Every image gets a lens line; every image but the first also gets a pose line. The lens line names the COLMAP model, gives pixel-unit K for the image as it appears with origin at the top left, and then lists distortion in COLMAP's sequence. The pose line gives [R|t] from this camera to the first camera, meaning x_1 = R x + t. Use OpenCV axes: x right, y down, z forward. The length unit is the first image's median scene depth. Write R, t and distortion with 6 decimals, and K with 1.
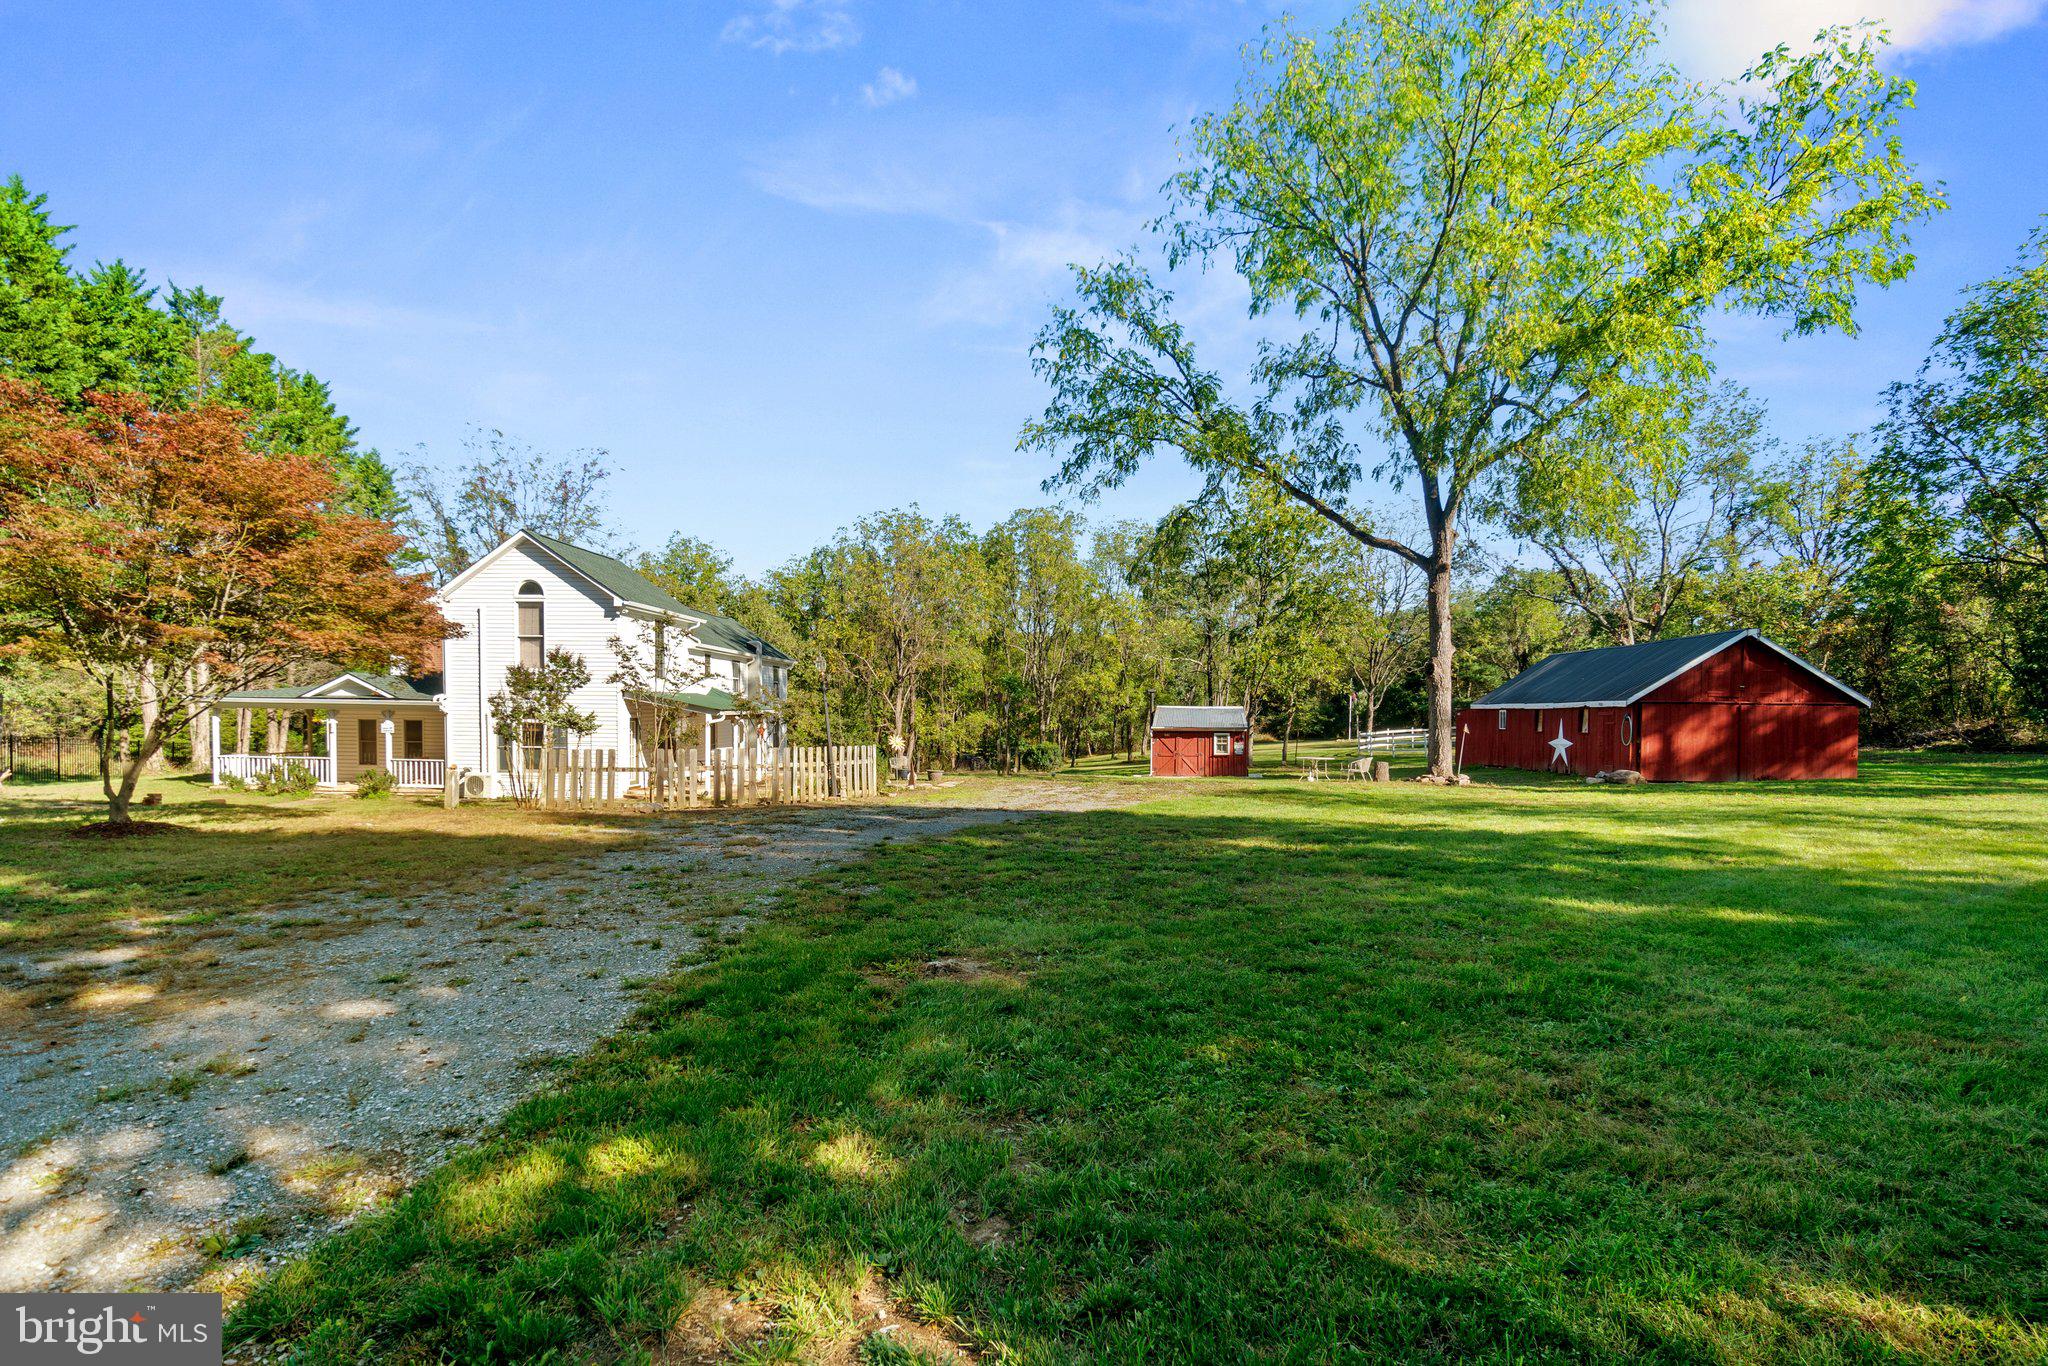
lens RADIAL K [[967.4, 0, 1009.7], [0, 967.4, 761.4], [0, 0, 1]] dist [-0.012873, -0.000123]
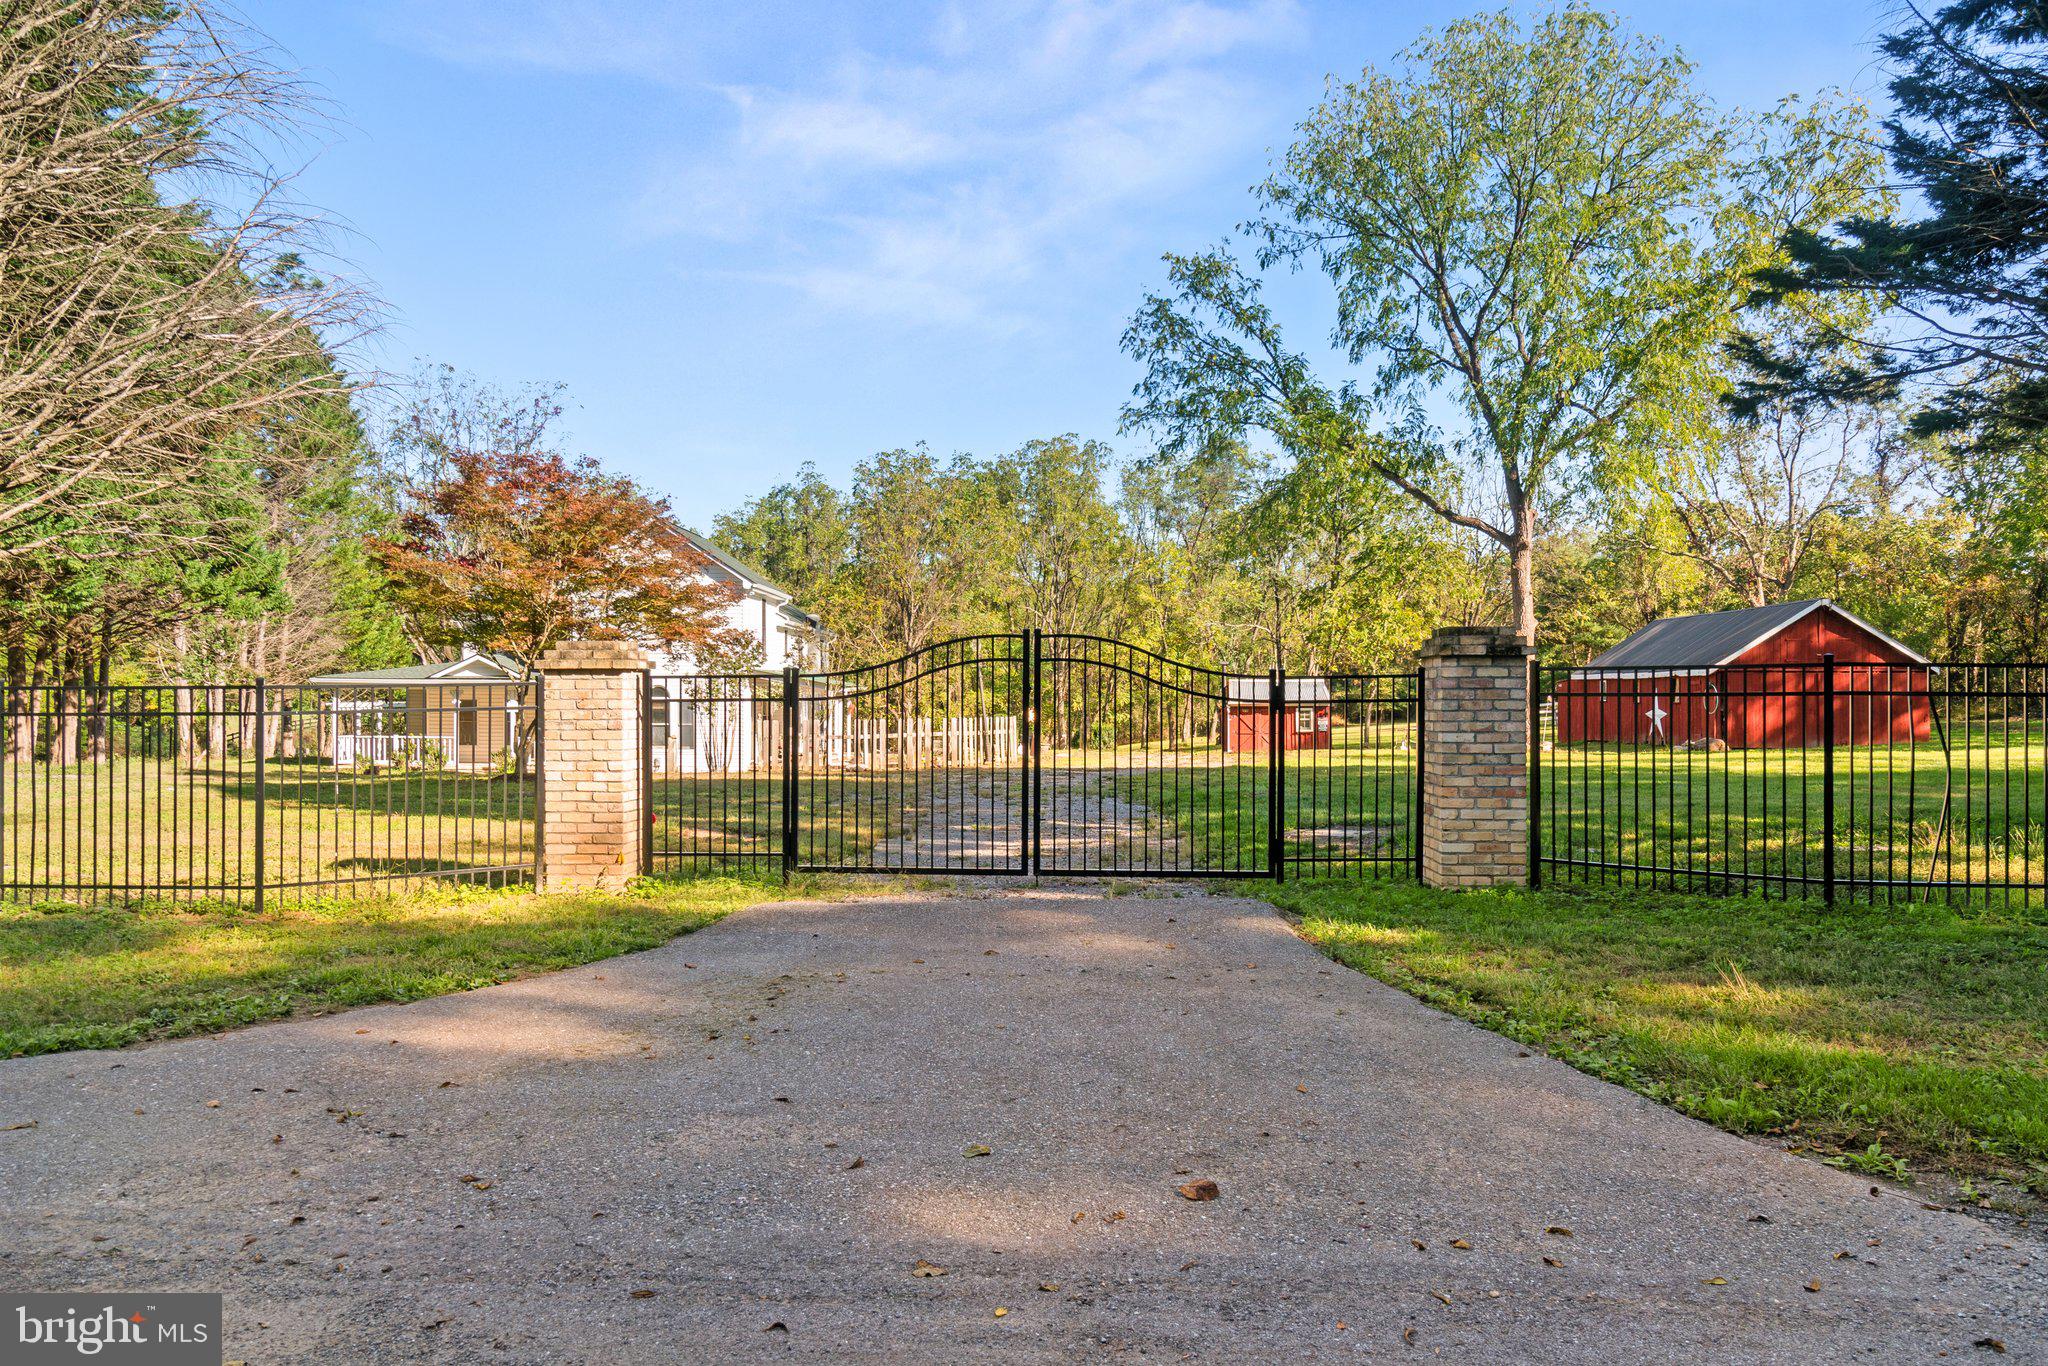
lens RADIAL K [[1366.8, 0, 1028.0], [0, 1366.8, 684.6], [0, 0, 1]] dist [-0.008251, -0.003242]
pose [[0.998965, -0.008966, 0.044592, -0.143725], [0.011447, 0.998381, -0.055708, 0.024706], [-0.044021, 0.056161, 0.997451, -0.409801]]
